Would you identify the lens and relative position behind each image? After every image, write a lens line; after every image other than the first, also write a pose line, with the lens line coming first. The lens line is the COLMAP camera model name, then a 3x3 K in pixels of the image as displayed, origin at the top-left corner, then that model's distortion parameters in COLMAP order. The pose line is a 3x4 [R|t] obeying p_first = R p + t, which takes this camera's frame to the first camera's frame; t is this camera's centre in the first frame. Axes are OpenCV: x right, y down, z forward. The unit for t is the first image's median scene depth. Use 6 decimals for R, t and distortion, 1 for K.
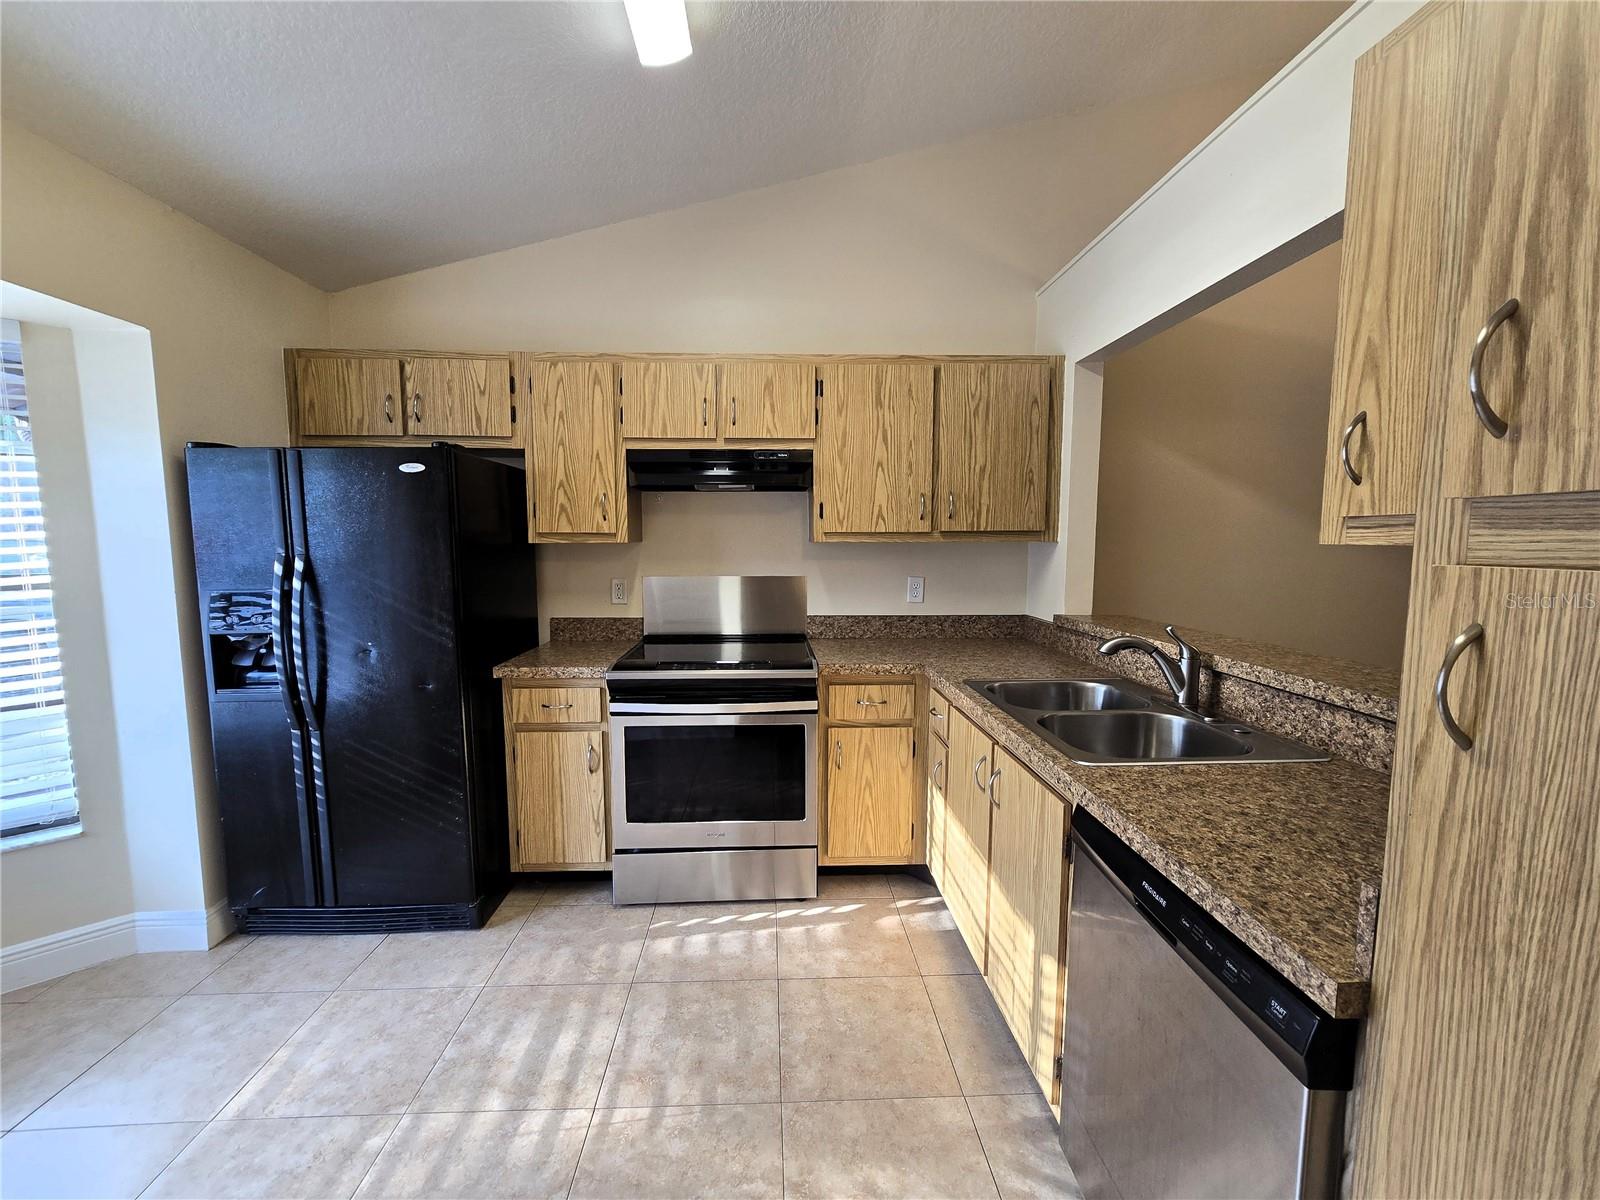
lens RADIAL K [[663.6, 0, 790.9], [0, 663.6, 603.9], [0, 0, 1]] dist [-0.001439, -0.000099]
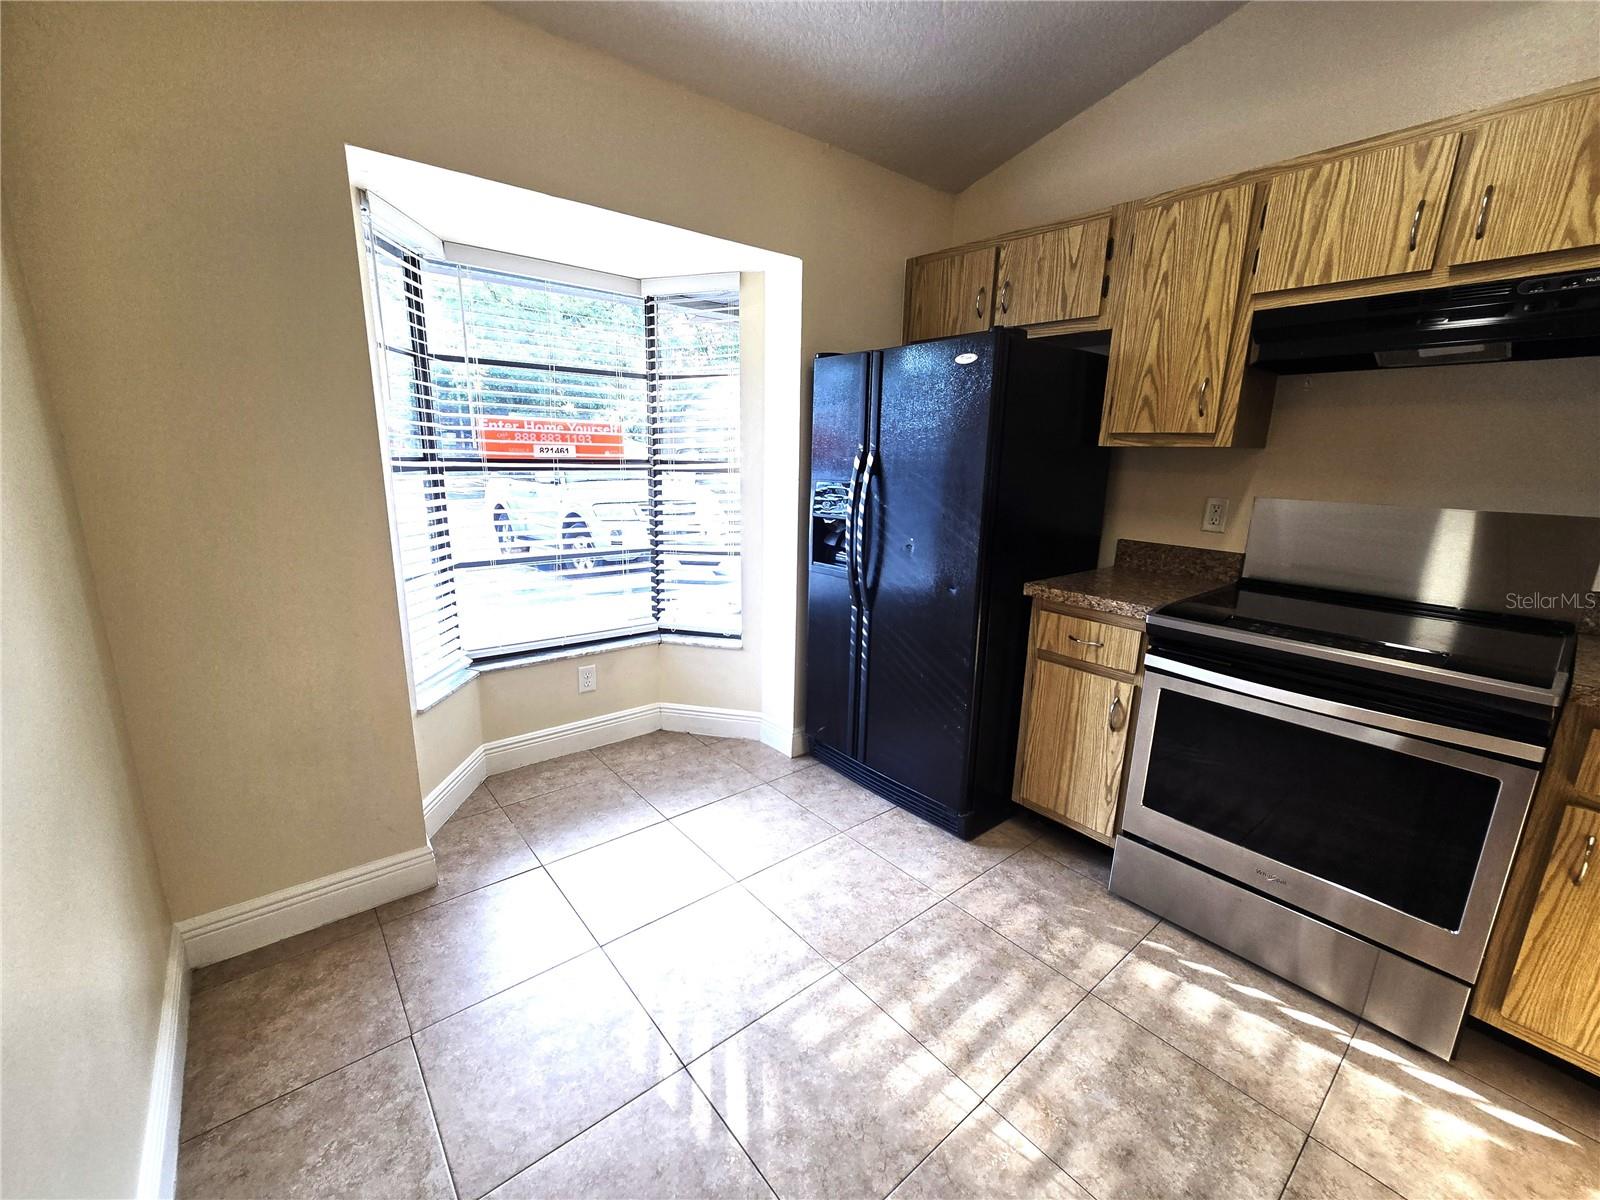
lens RADIAL K [[655.0, 0, 792.9], [0, 655.0, 602.9], [0, 0, 1]] dist [-0.000758, 0.000168]
pose [[0.602943, 0.193944, -0.773852, 0.059157], [-0.102191, 0.980785, 0.166184, 0.005447], [0.791213, -0.021119, 0.611176, 0.195987]]
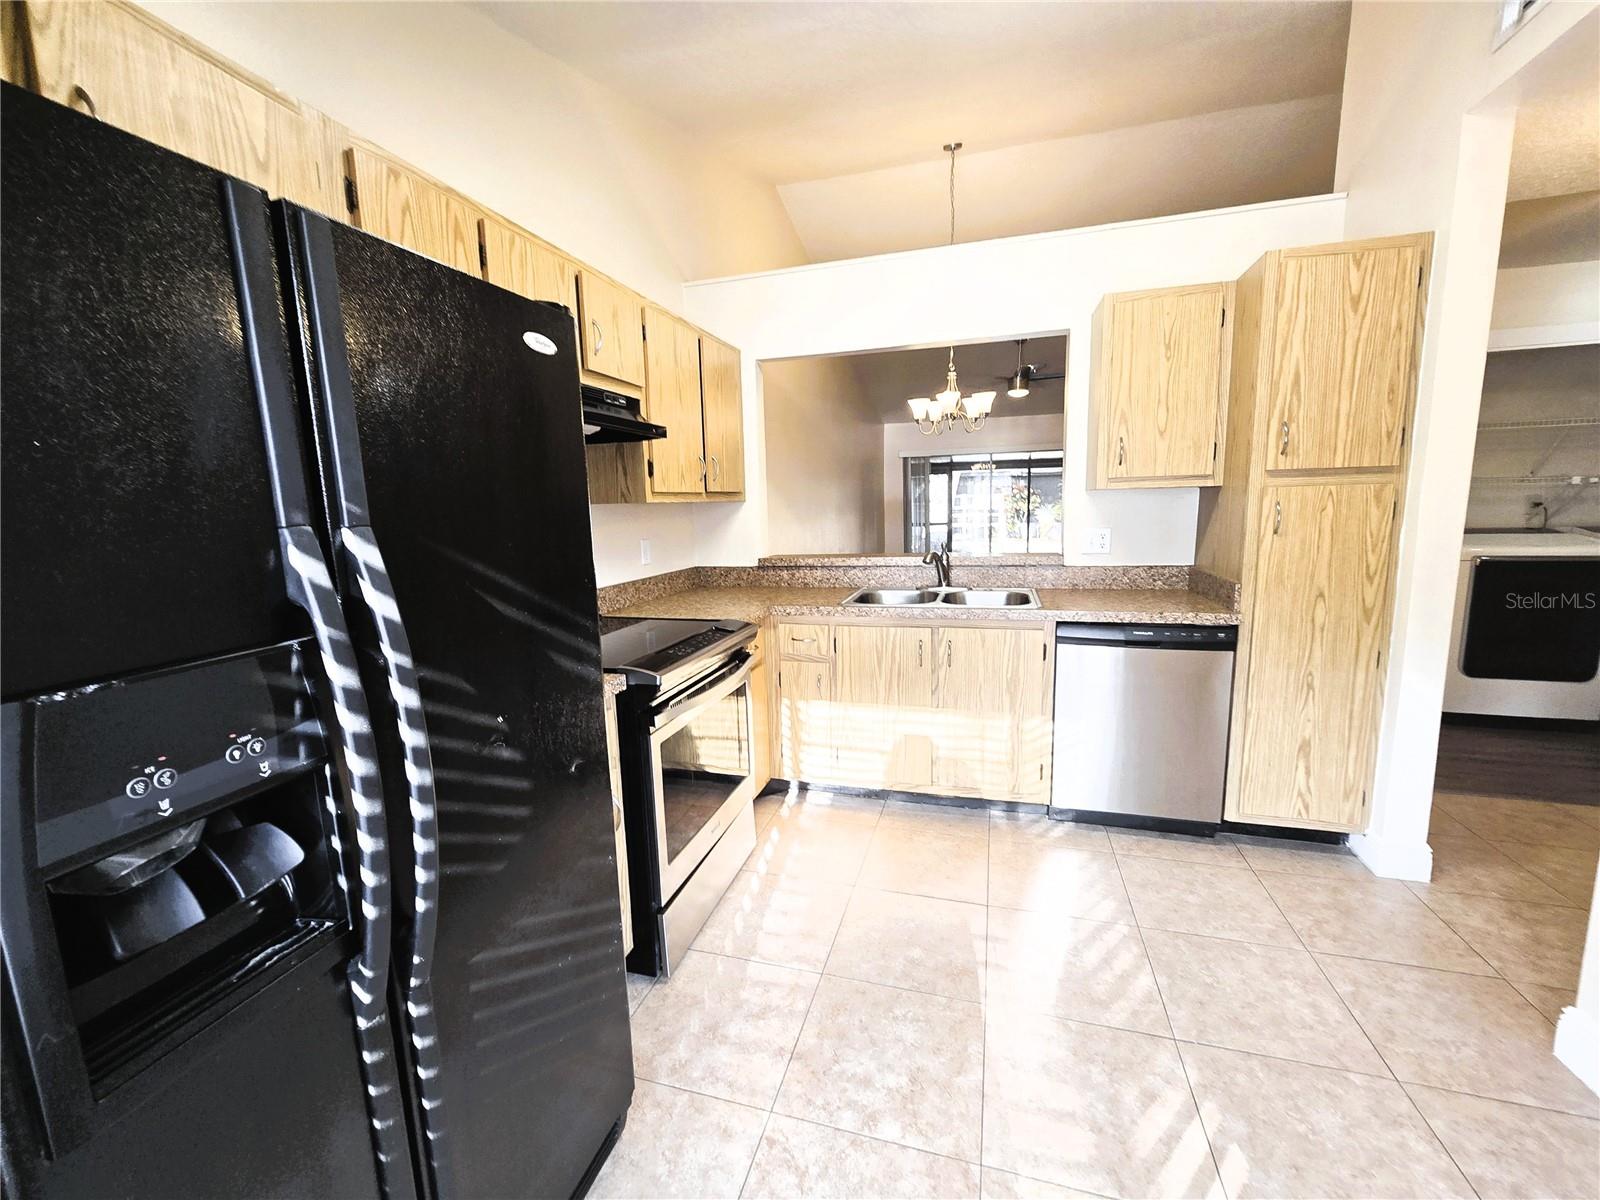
lens RADIAL K [[661.7, 0, 798.4], [0, 661.7, 598.4], [0, 0, 1]] dist [-0.002117, 0.000249]
pose [[0.322557, -0.143102, 0.935670, -0.876967], [0.119907, 0.986720, 0.109574, -0.042370], [-0.938925, 0.076850, 0.335432, 0.575641]]
